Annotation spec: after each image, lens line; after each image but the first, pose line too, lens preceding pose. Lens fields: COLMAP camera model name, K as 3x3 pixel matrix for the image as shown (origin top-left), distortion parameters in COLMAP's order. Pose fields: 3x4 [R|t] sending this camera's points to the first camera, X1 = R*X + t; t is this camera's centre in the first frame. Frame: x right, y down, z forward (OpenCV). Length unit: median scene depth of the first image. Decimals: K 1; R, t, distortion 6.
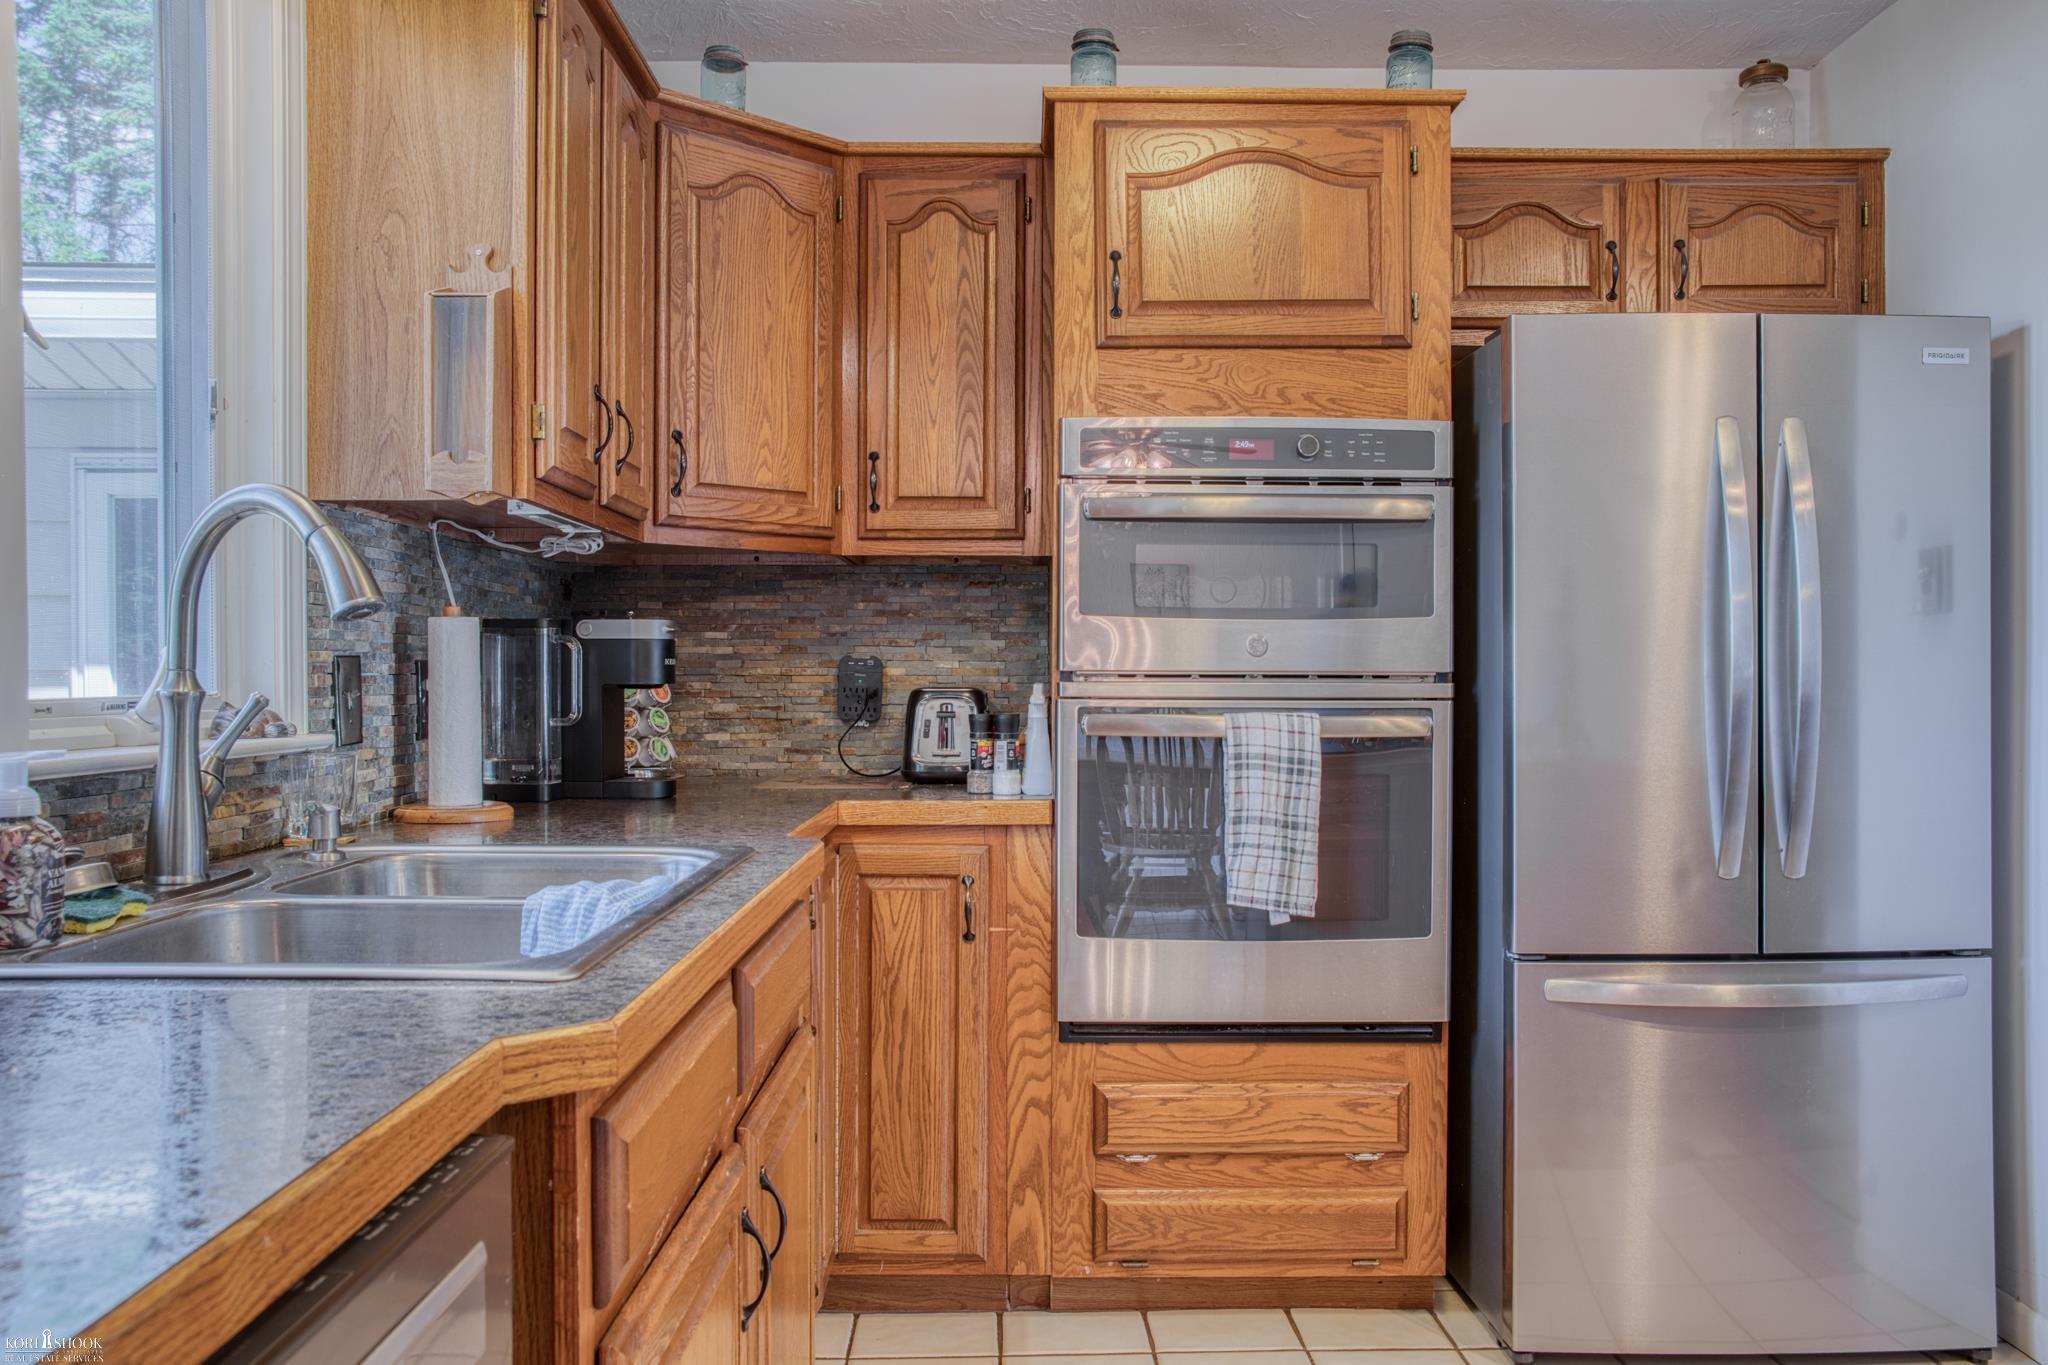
lens RADIAL K [[1617.7, 0, 1023.7], [0, 1617.7, 675.6], [0, 0, 1]] dist [-0.010617, -0.001986]
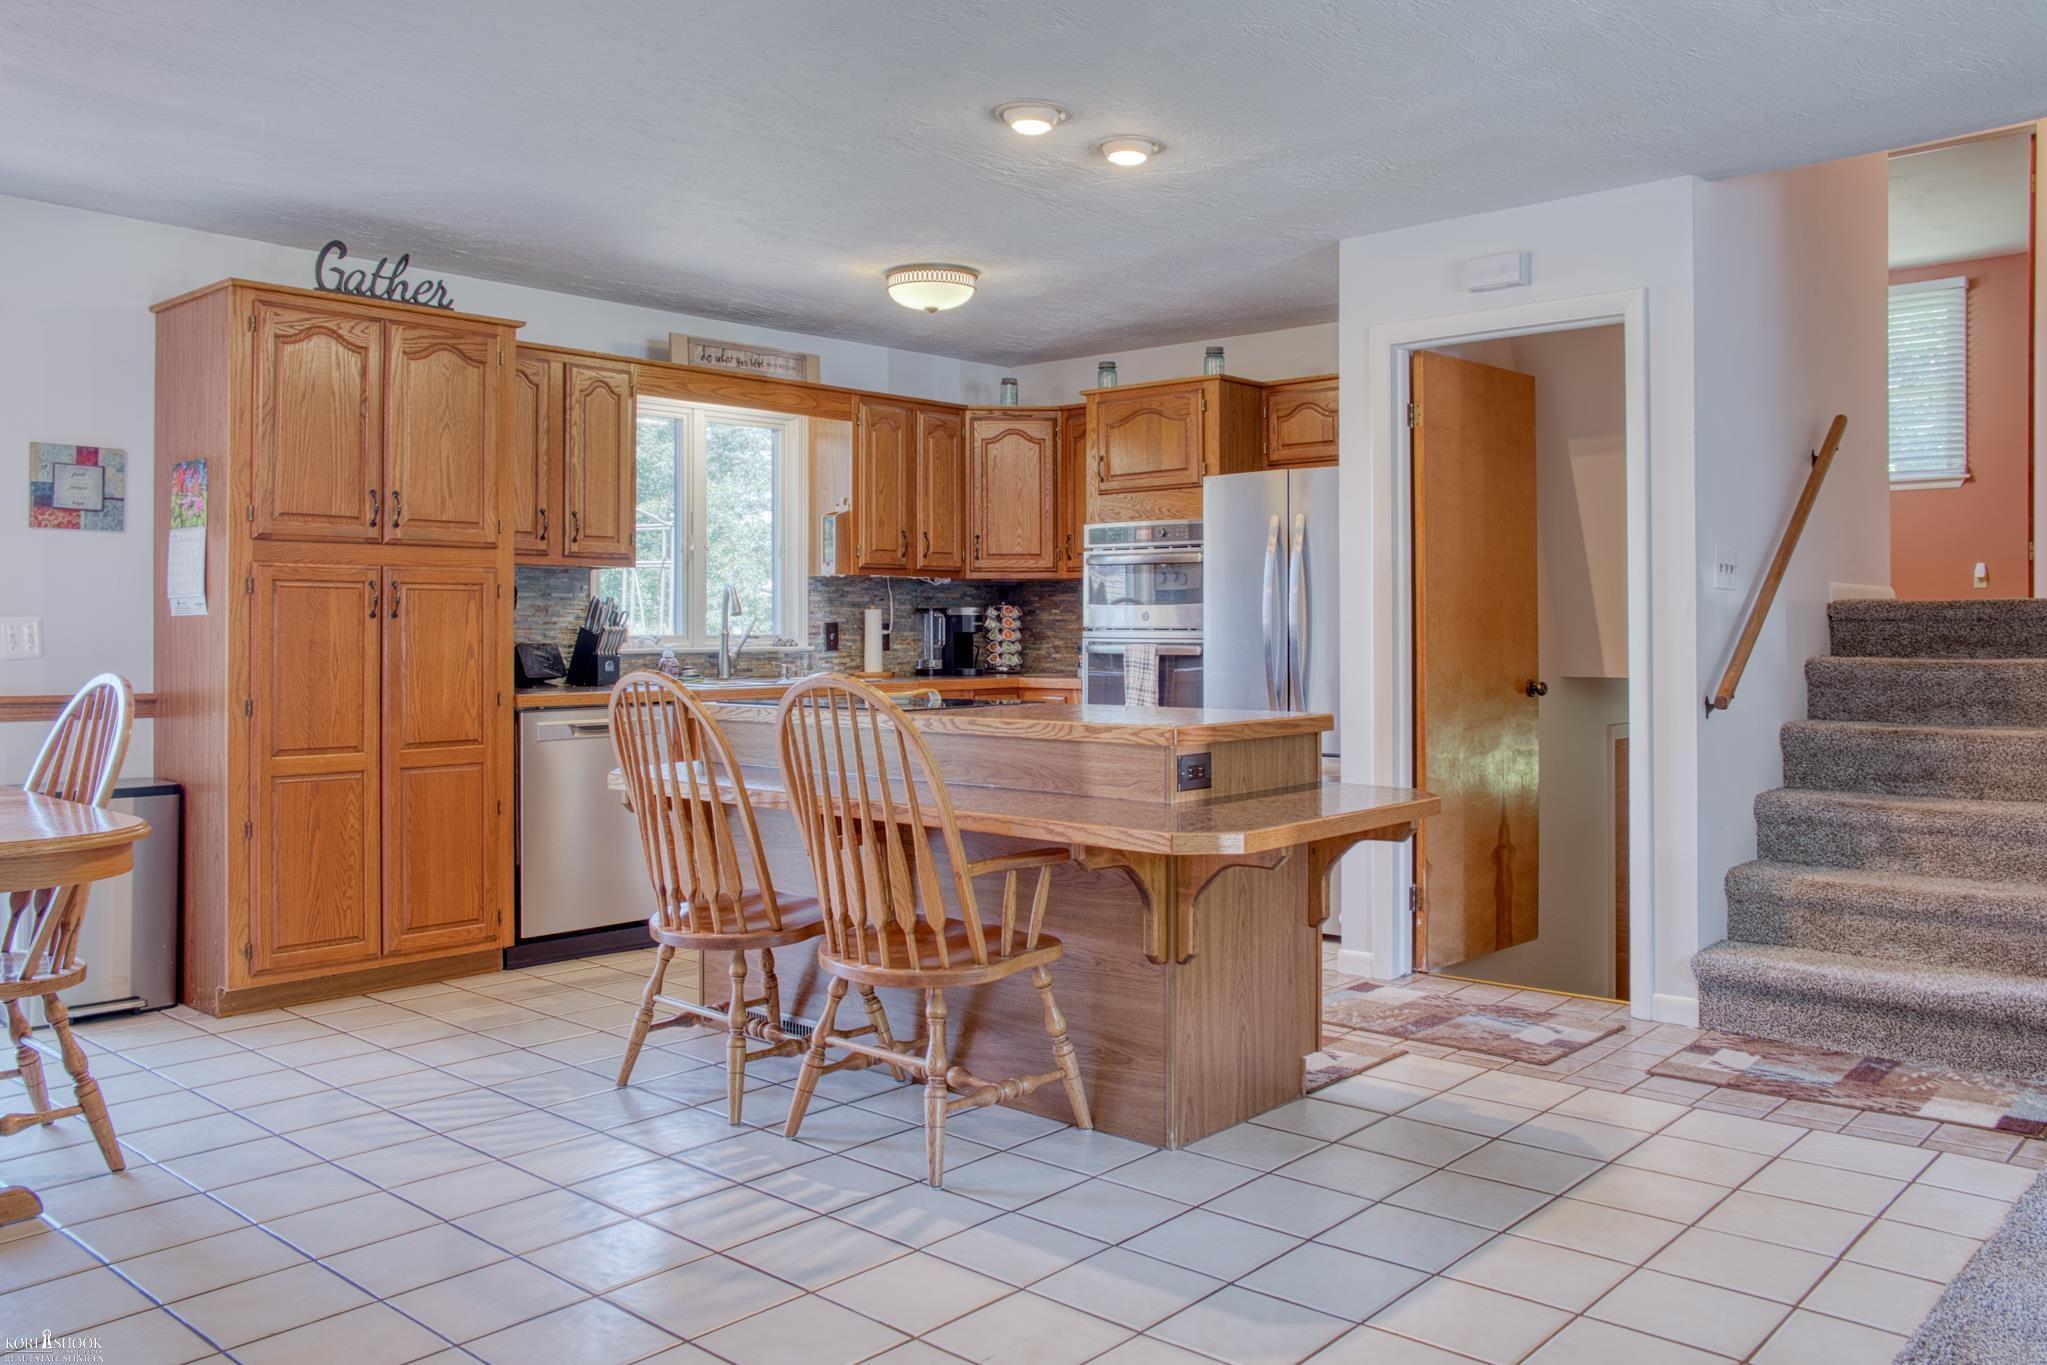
lens RADIAL K [[1616.9, 0, 1023.1], [0, 1616.9, 681.3], [0, 0, 1]] dist [-0.010617, -0.001986]
pose [[0.740672, 0.021162, -0.671533, 1.606213], [-0.000167, 0.999510, 0.031313, 0.002914], [0.671867, -0.023081, 0.740313, -0.893471]]
